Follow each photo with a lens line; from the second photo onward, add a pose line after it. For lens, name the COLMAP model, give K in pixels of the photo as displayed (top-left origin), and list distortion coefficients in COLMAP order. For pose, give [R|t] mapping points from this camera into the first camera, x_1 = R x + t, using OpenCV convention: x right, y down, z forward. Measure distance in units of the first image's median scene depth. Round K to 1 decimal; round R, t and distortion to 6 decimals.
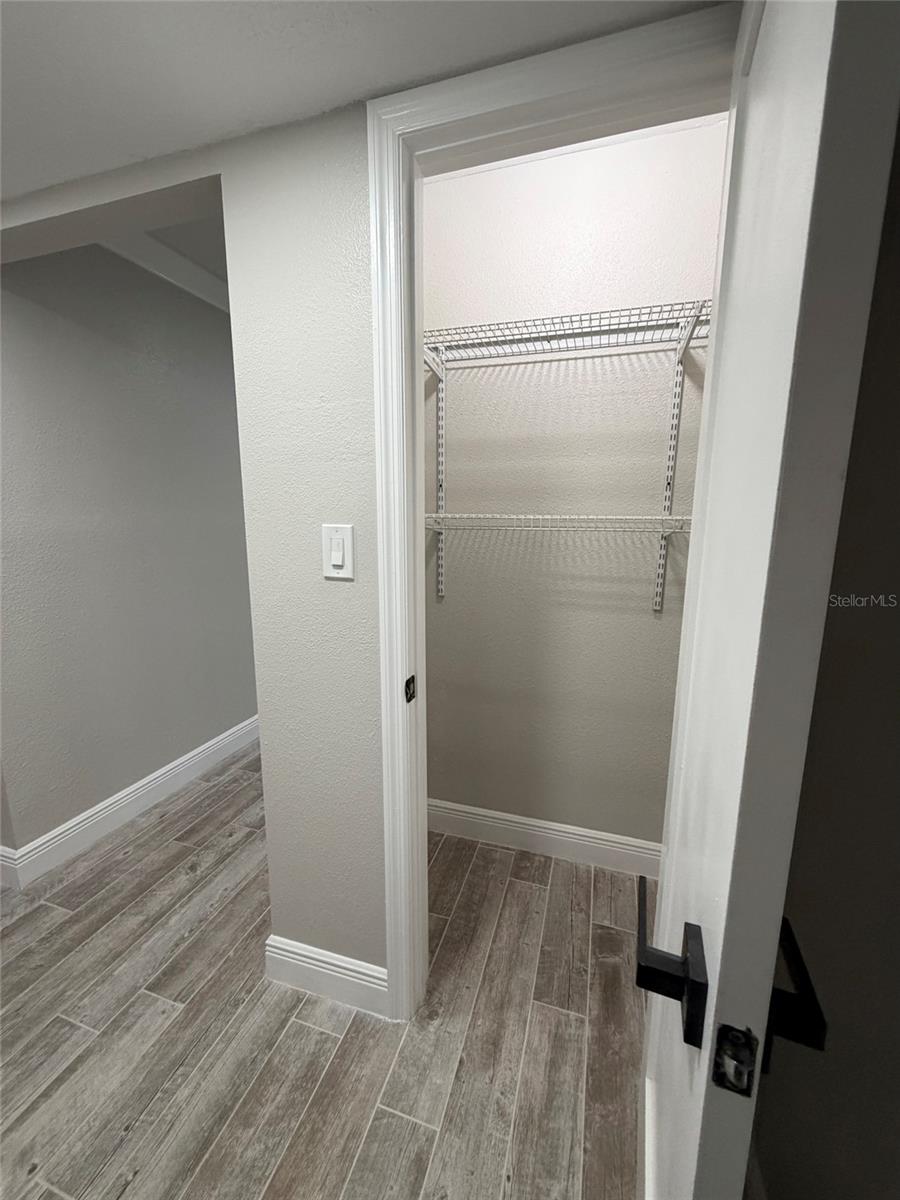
lens RADIAL K [[478.9, 0, 450.6], [0, 478.9, 596.2], [0, 0, 1]] dist [-0.001513, 0.000676]
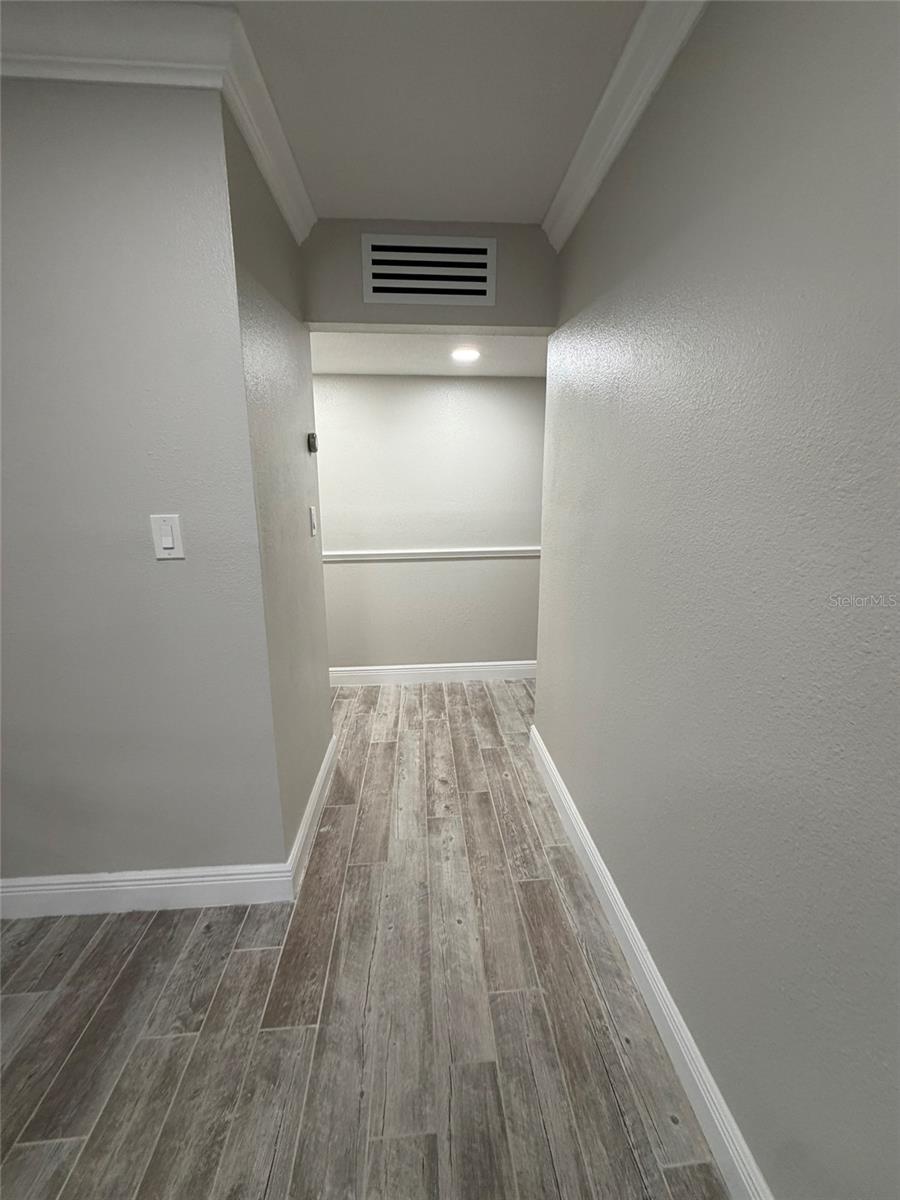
lens RADIAL K [[478.9, 0, 457.0], [0, 478.9, 594.7], [0, 0, 1]] dist [-0.001513, 0.000676]
pose [[-0.928250, 0.063805, -0.366443, -0.145255], [-0.068384, 0.939110, 0.336743, -0.354600], [0.365616, 0.337641, -0.867366, 2.088900]]
